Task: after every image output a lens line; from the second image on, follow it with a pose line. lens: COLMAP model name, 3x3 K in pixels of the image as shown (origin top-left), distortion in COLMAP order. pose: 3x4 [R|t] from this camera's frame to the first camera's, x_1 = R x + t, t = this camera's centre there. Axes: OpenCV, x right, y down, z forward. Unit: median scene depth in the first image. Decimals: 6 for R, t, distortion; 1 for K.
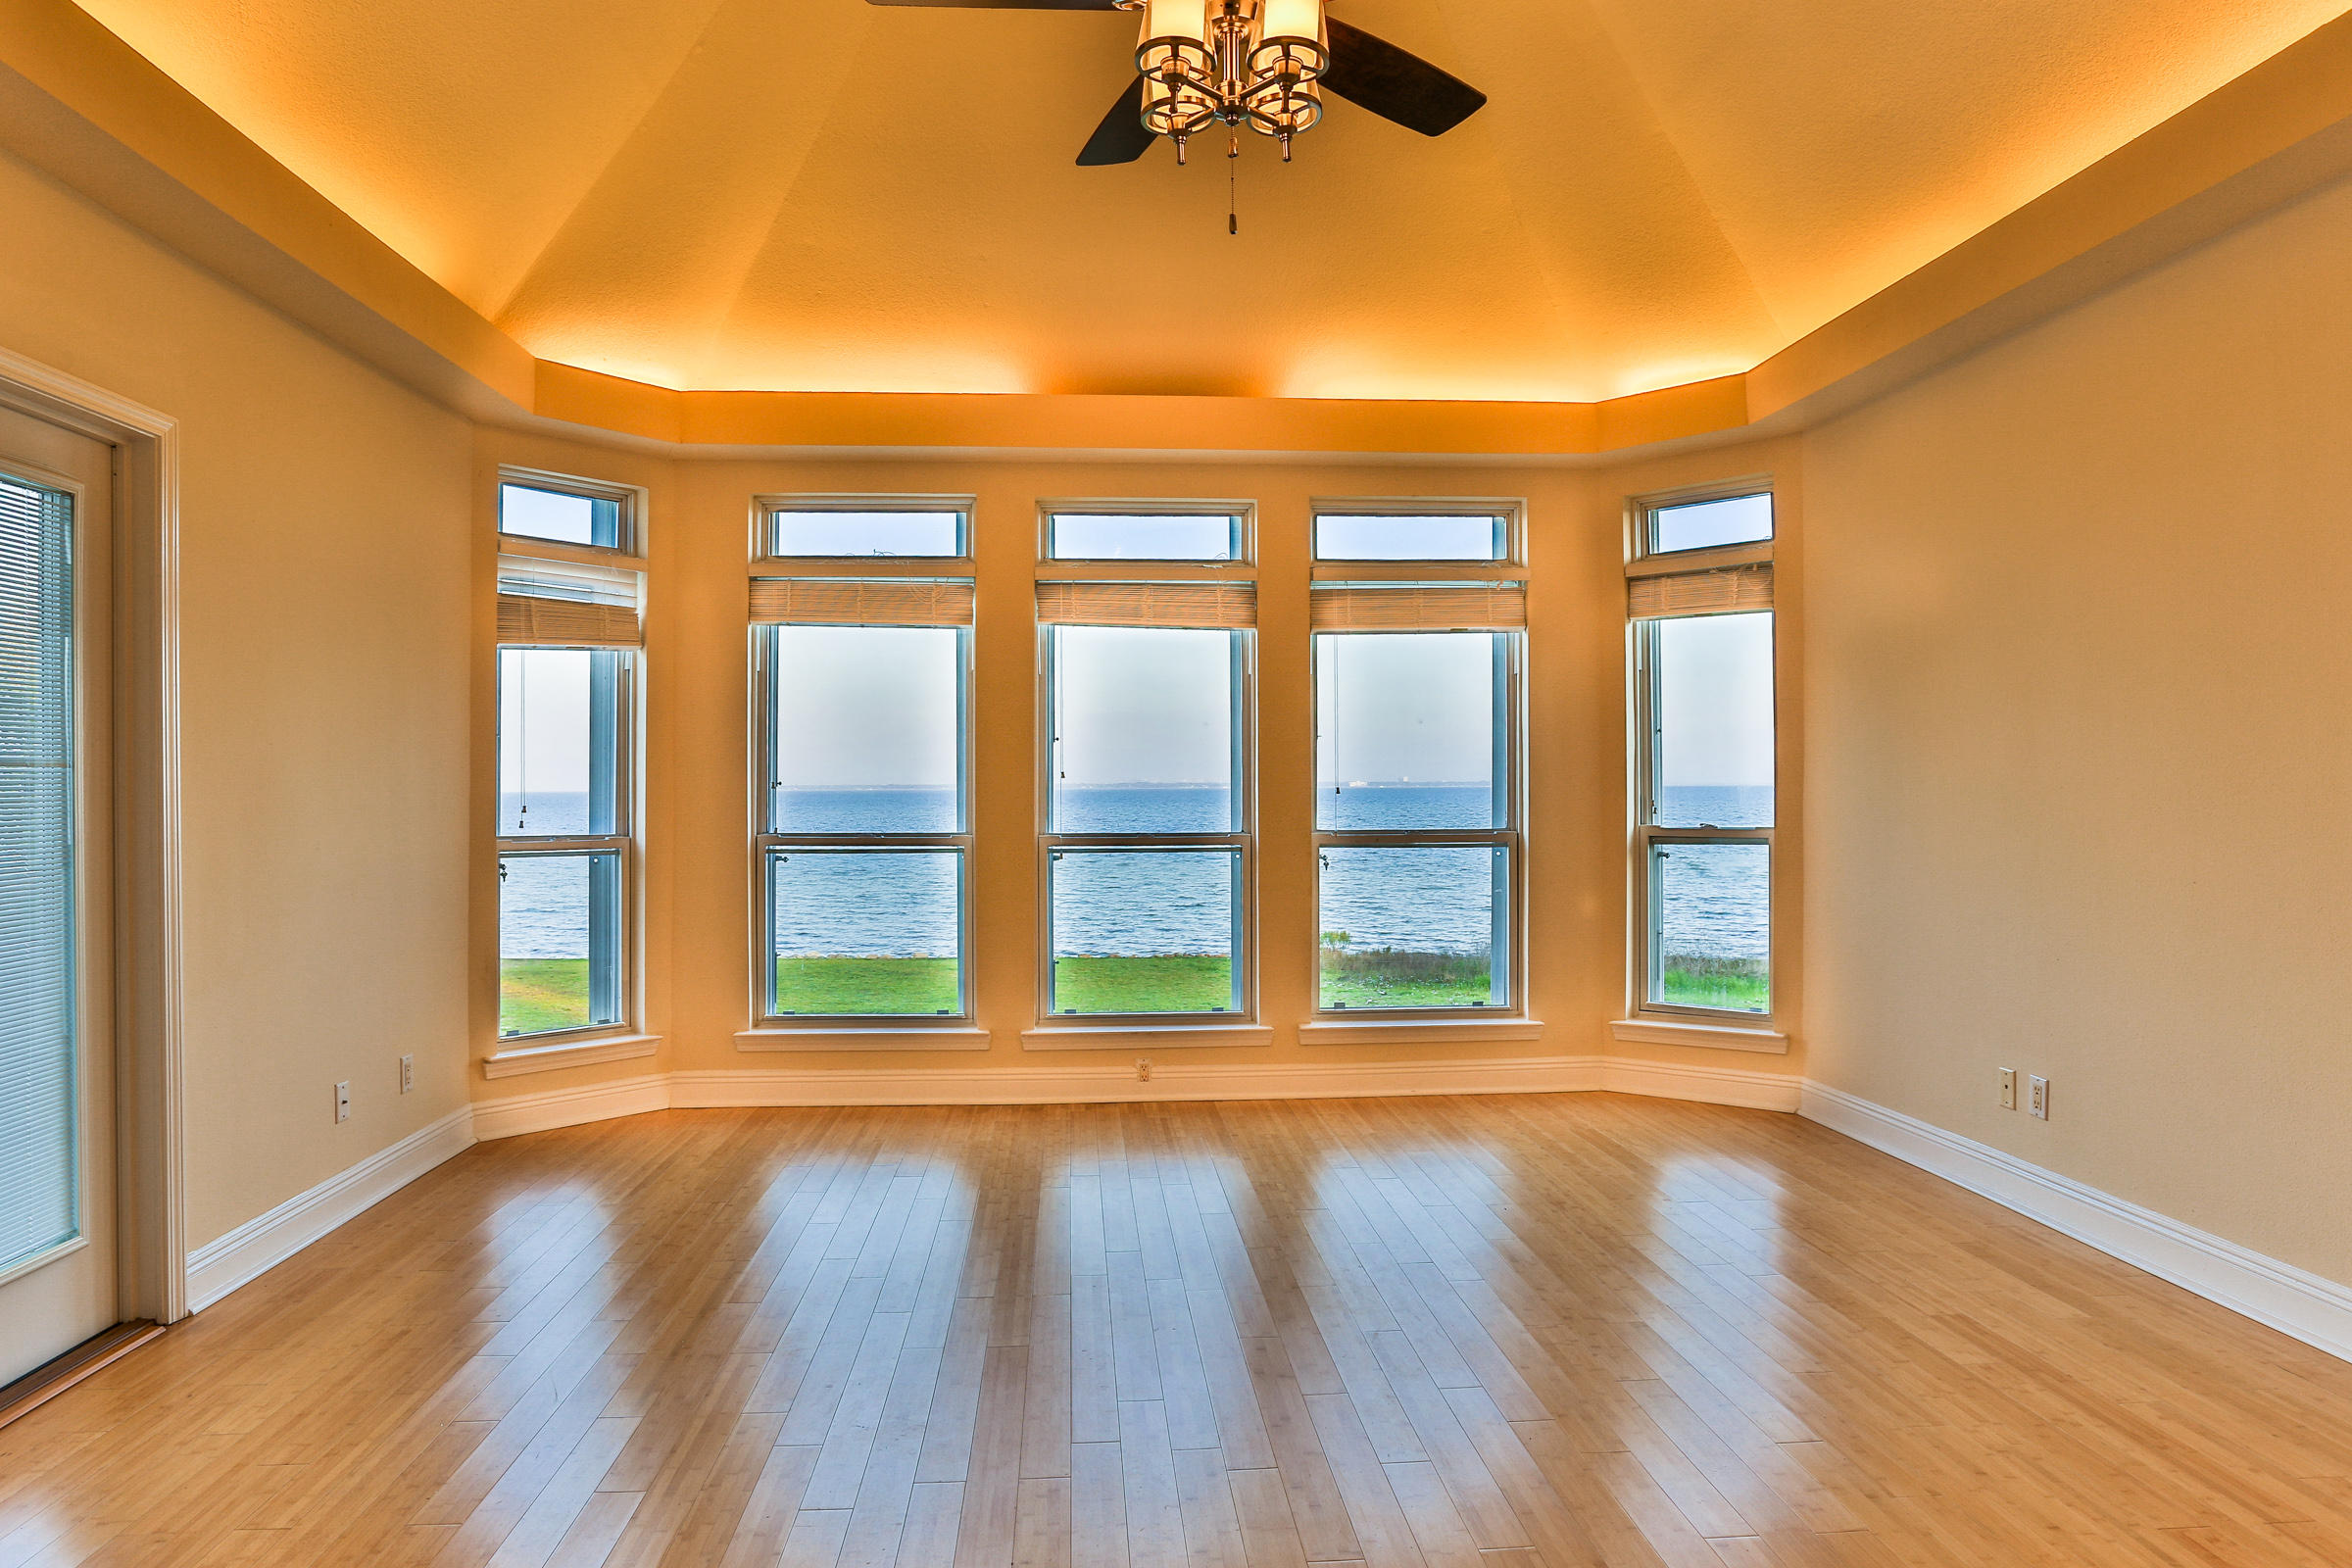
lens RADIAL K [[1397.5, 0, 1231.2], [0, 1397.5, 762.9], [0, 0, 1]] dist [-0.025581, 0.007768]
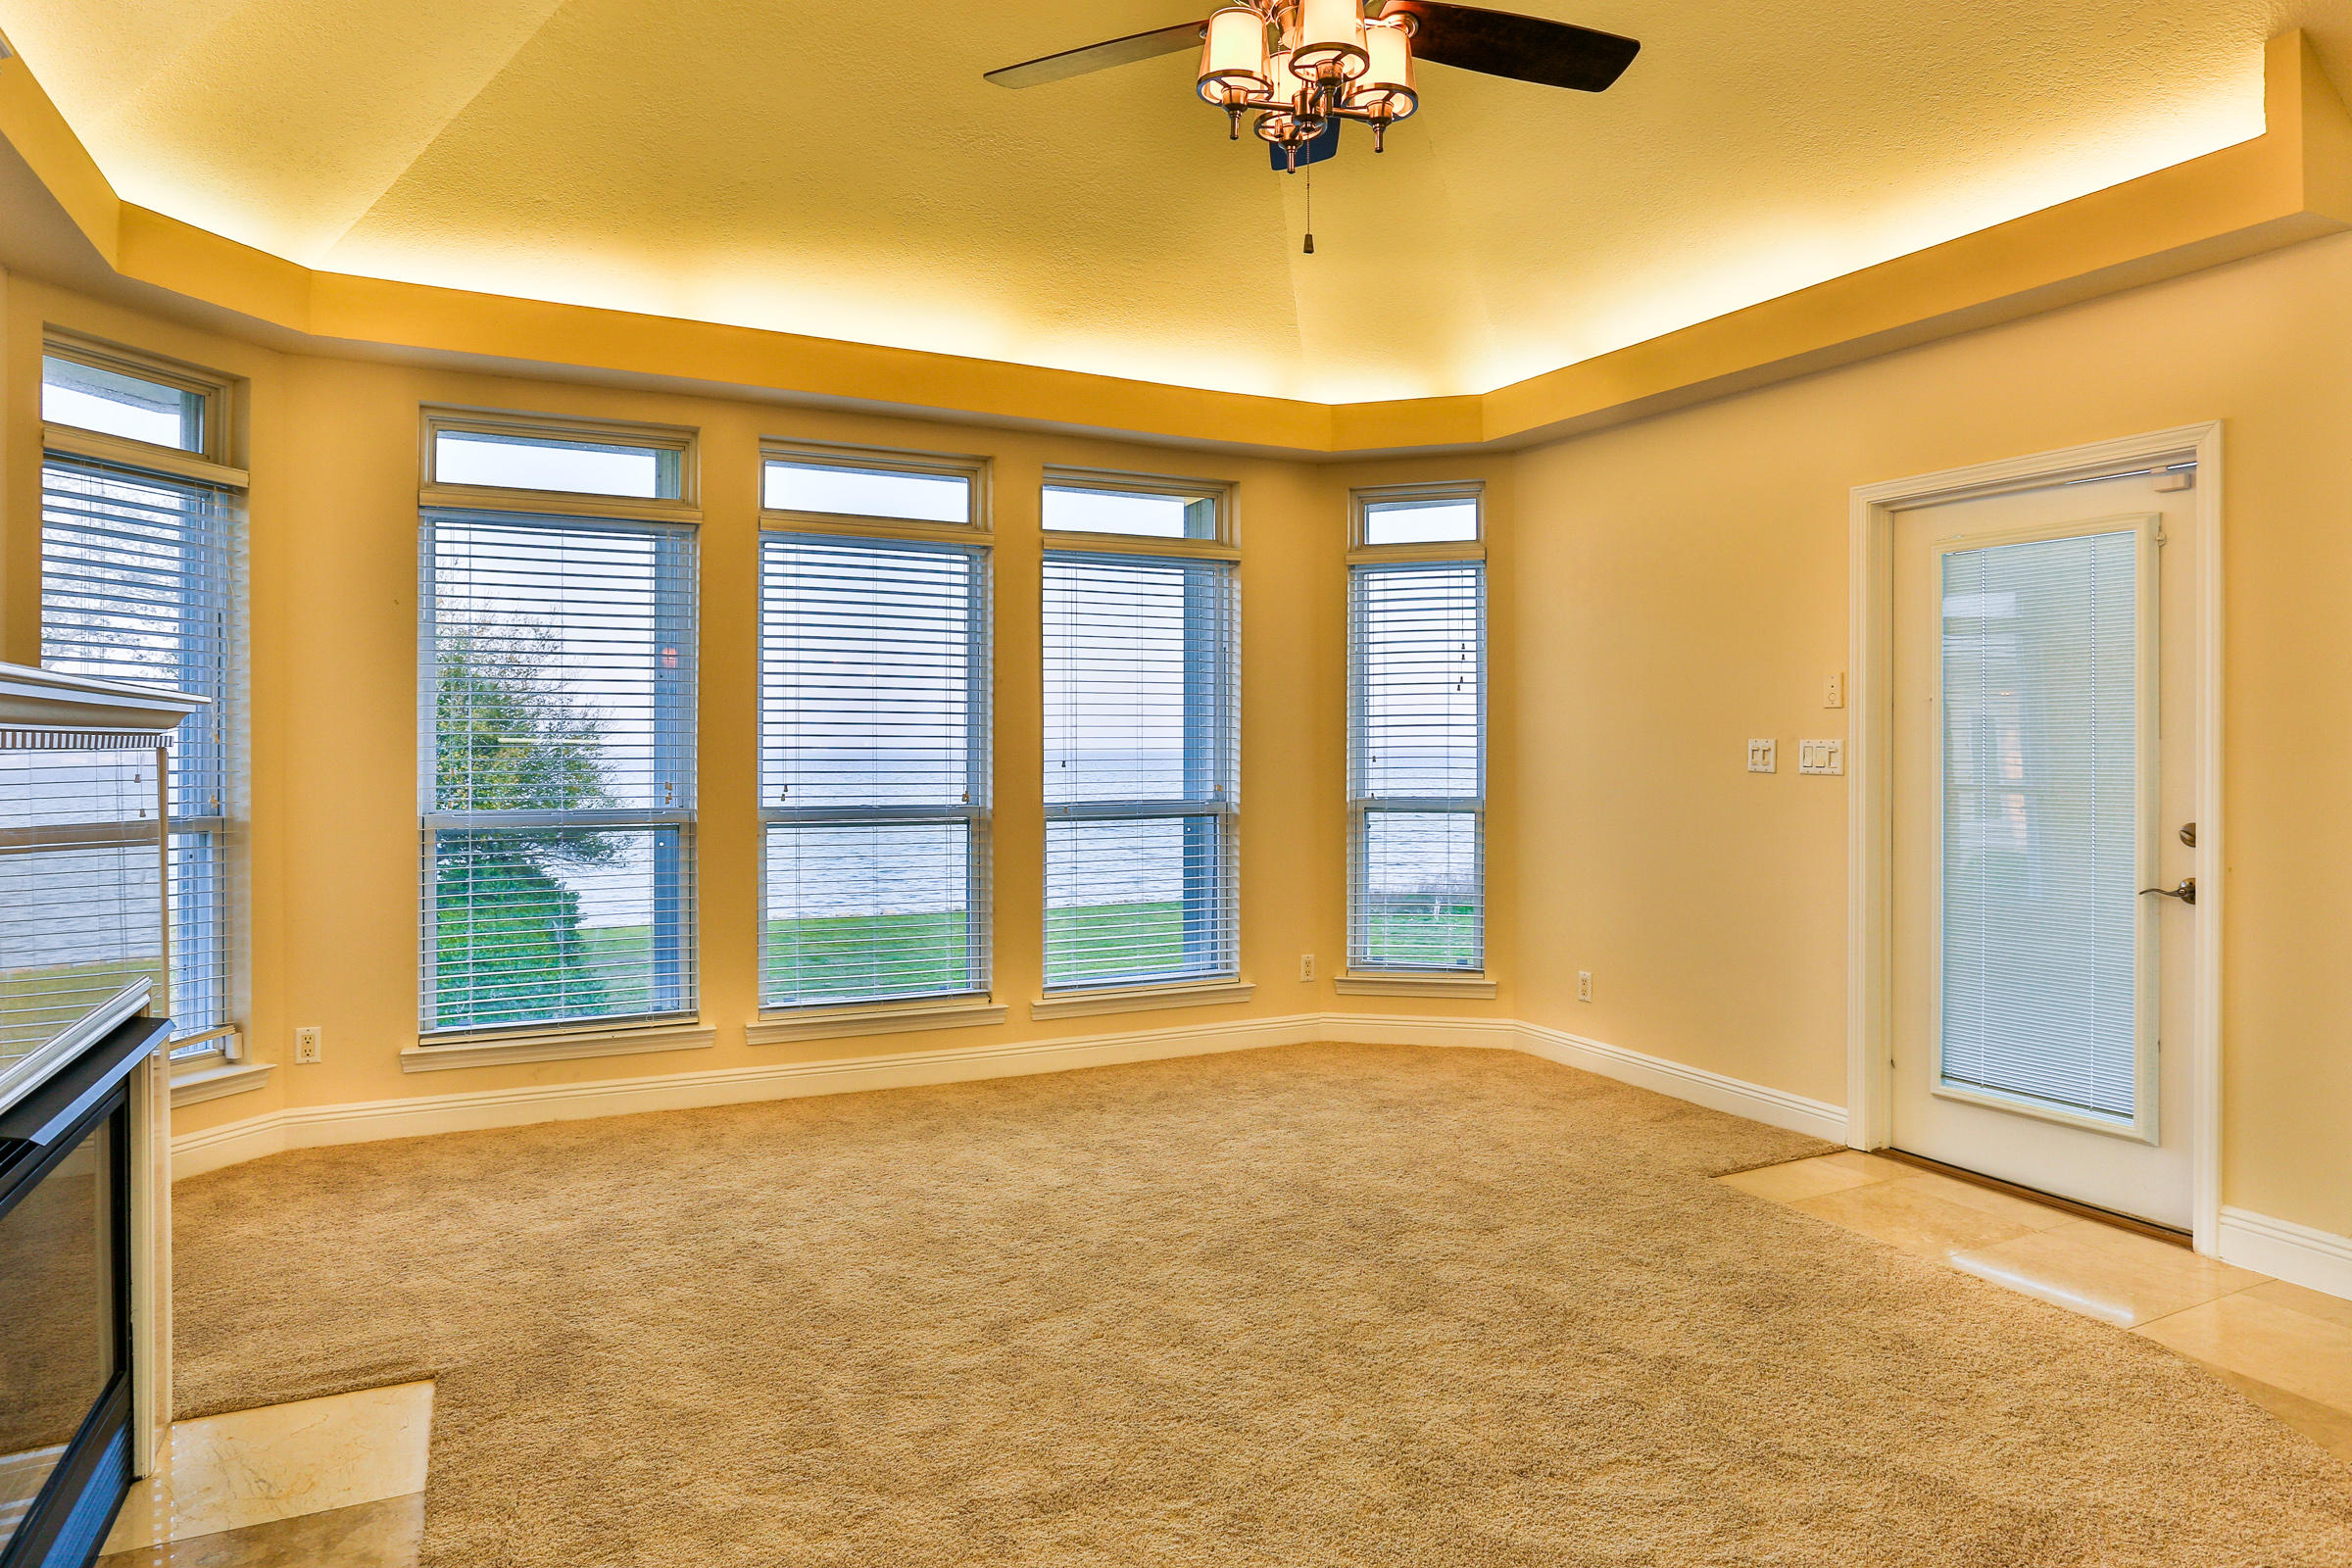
lens RADIAL K [[1397.5, 0, 1177.5], [0, 1397.5, 776.4], [0, 0, 1]] dist [-0.025581, 0.007768]
pose [[0.947320, 0.000218, 0.320288, -0.208890], [-0.009127, 0.999612, 0.026315, 0.003593], [-0.320158, -0.027852, 0.946955, -0.012120]]
